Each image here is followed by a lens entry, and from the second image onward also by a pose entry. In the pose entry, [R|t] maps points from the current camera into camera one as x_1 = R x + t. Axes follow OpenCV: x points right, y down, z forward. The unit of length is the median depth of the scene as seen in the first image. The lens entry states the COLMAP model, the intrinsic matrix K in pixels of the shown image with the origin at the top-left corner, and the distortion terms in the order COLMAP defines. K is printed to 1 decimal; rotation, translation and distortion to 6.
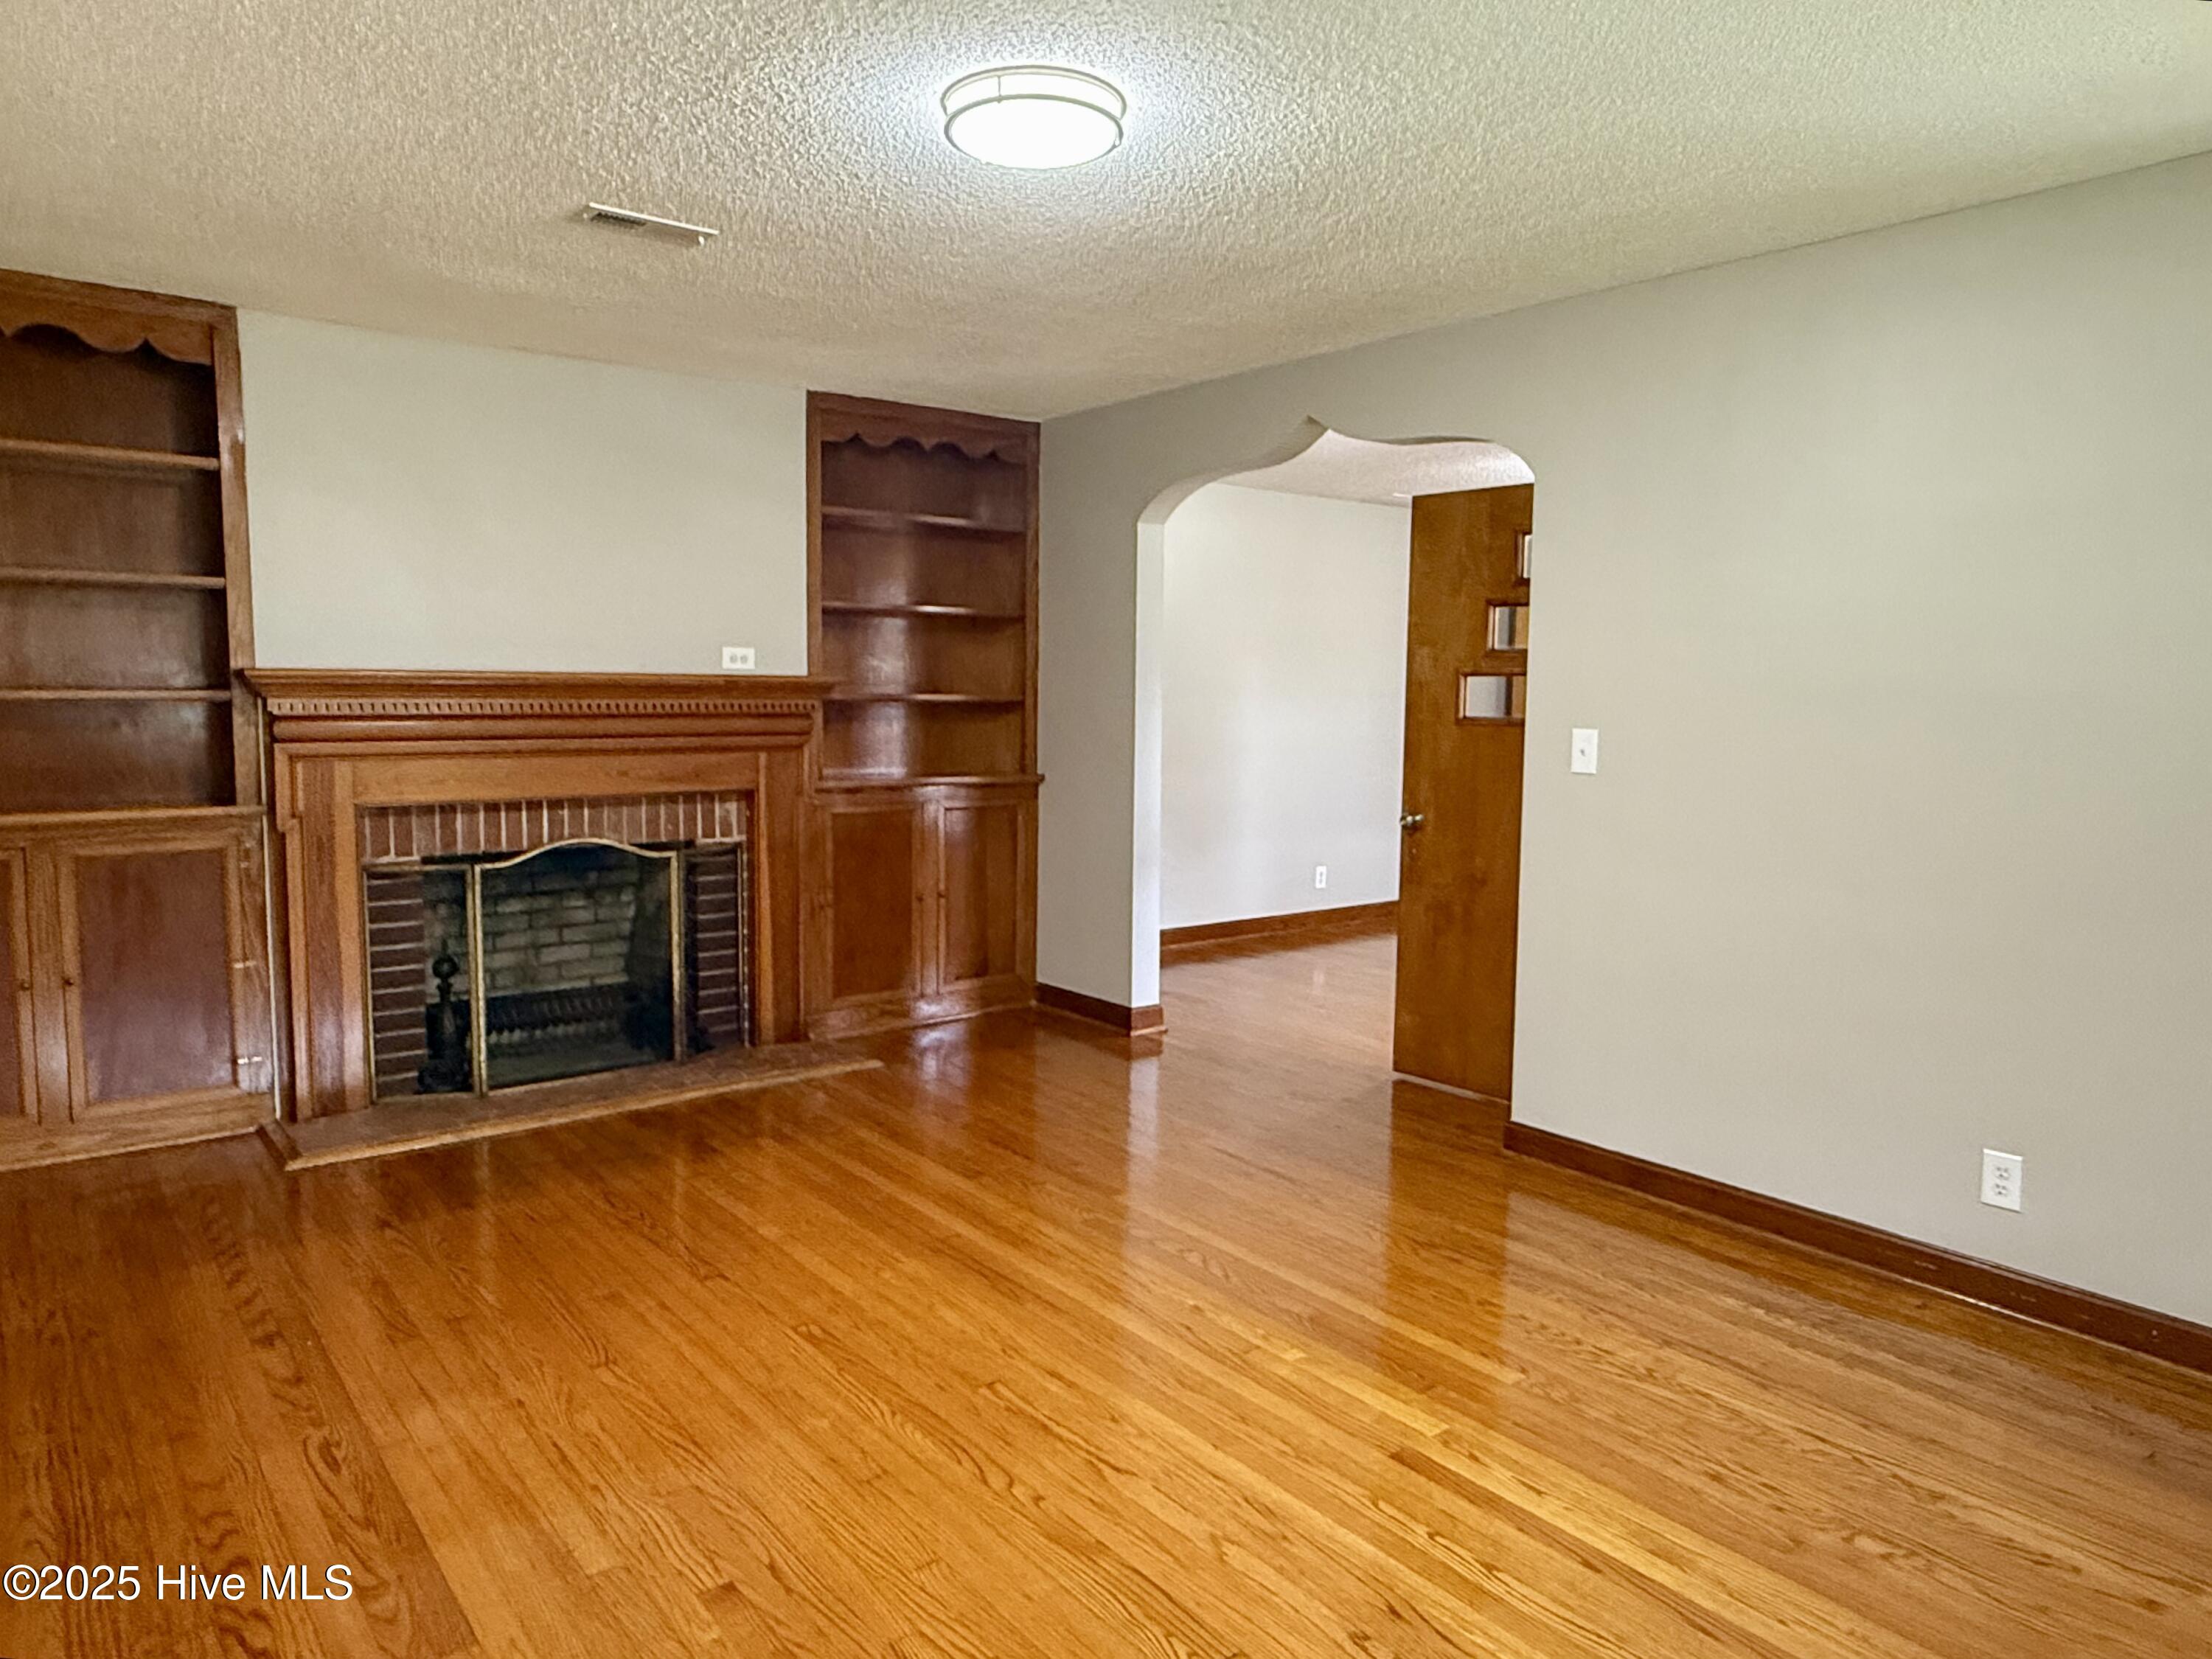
lens RADIAL K [[1388.2, 0, 1106.0], [0, 1388.2, 829.5], [0, 0, 1]] dist [-0.000187, -0.000901]
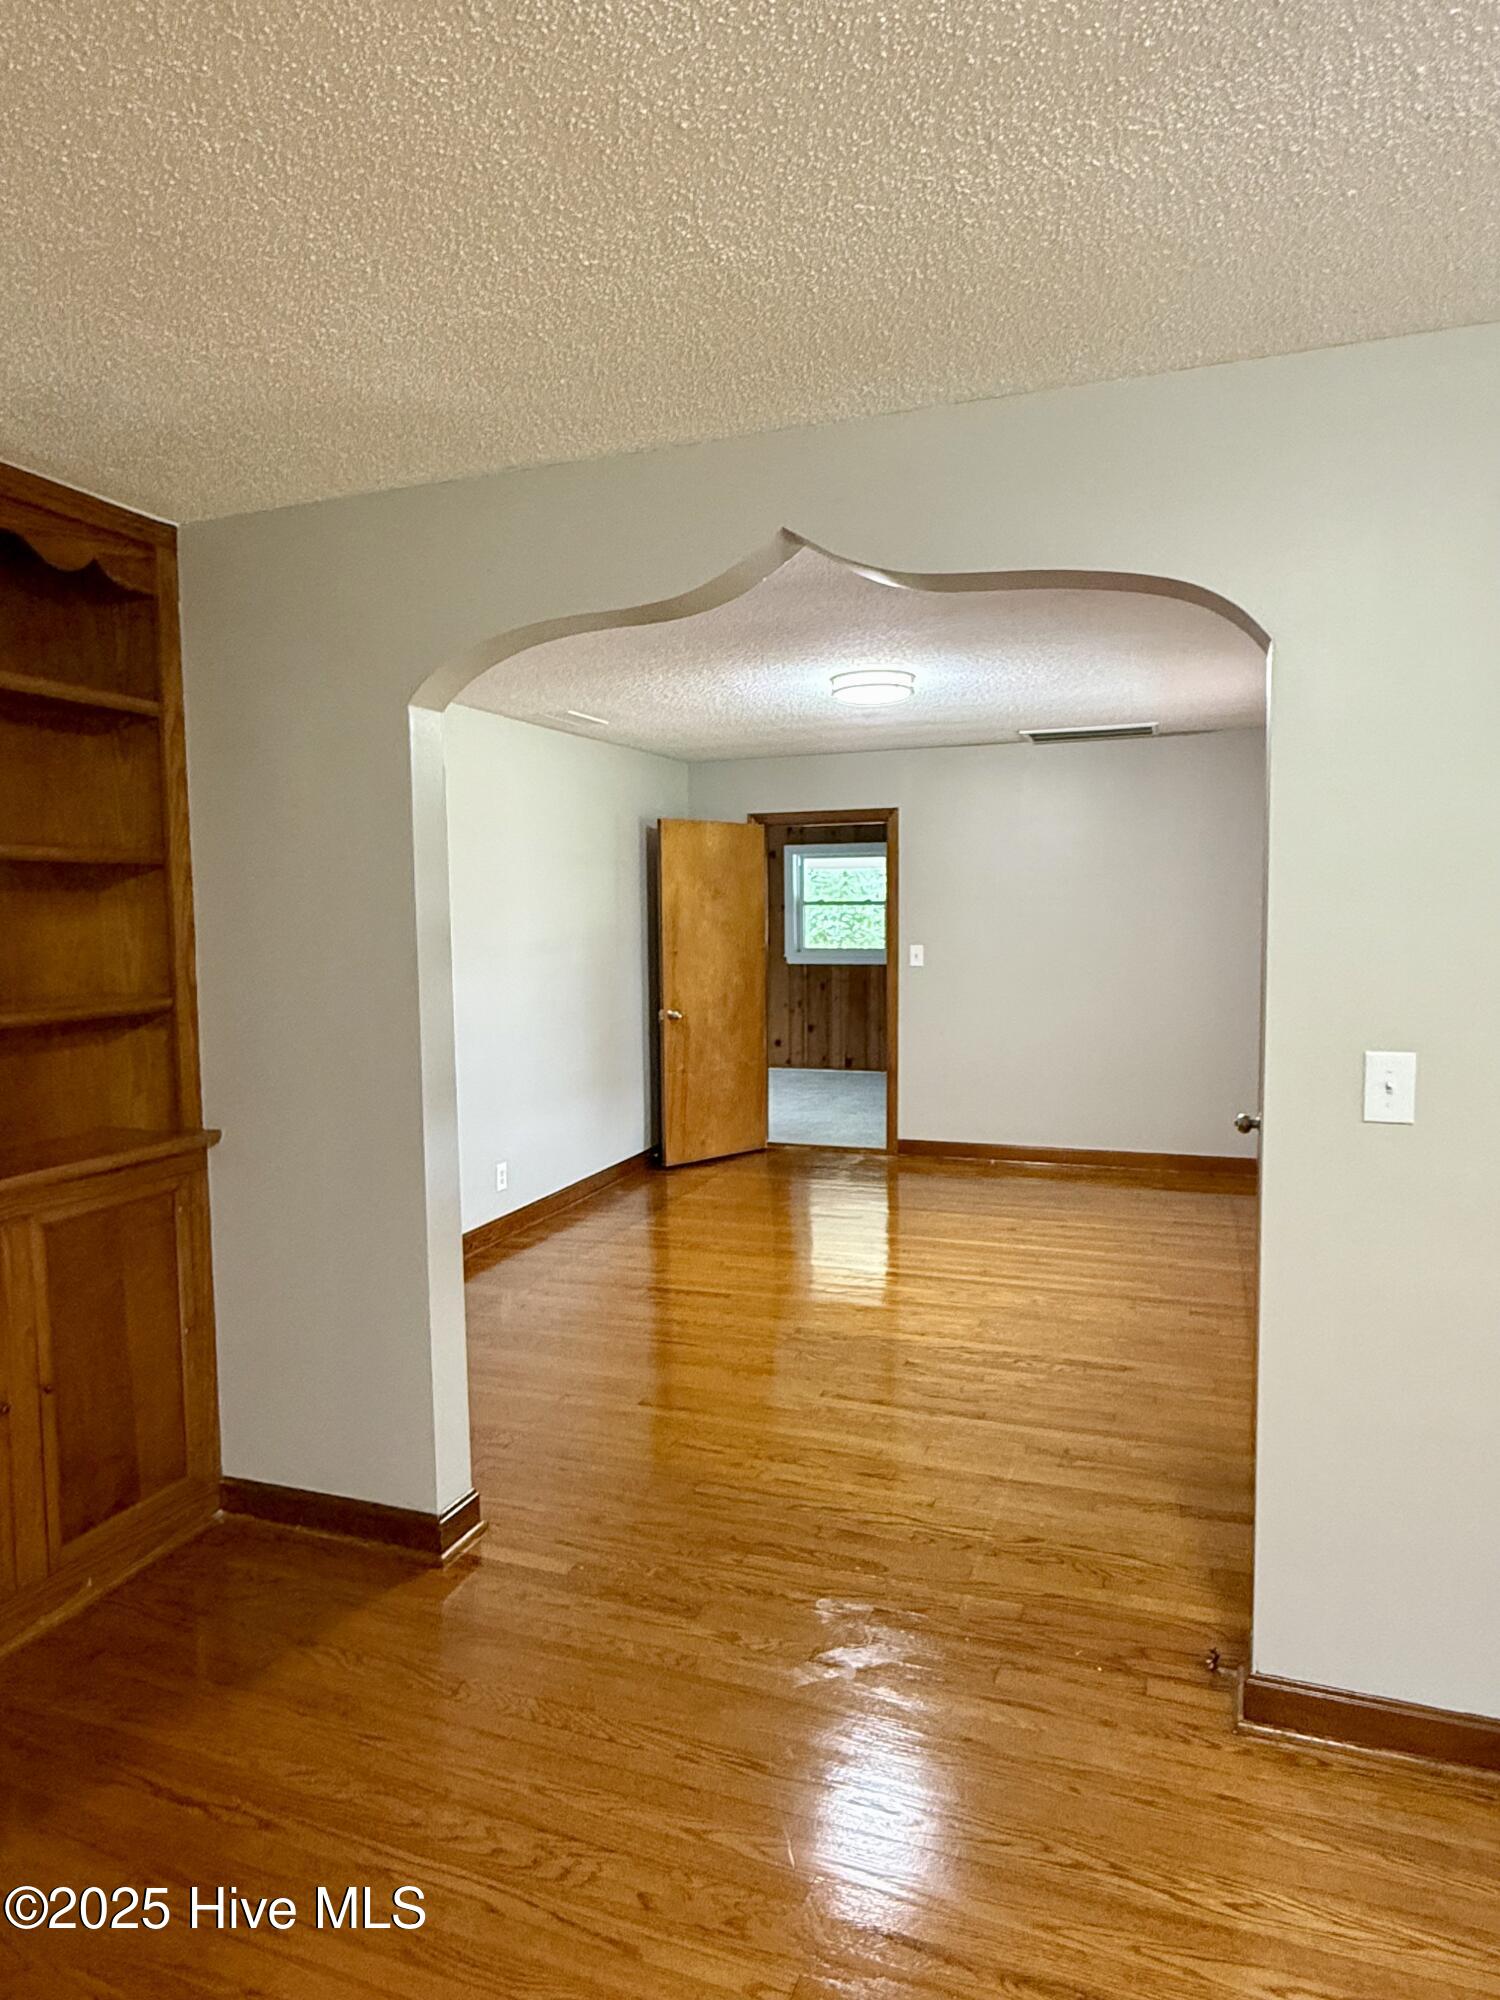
lens RADIAL K [[1212.5, 0, 750.0], [0, 1212.5, 1000.0], [0, 0, 1]] dist [-0.003939, -0.000992]
pose [[0.853655, -0.065153, 0.516749, -0.131421], [0.078164, 0.996935, -0.003429, -0.086740], [-0.514941, 0.043318, 0.856130, 0.514186]]
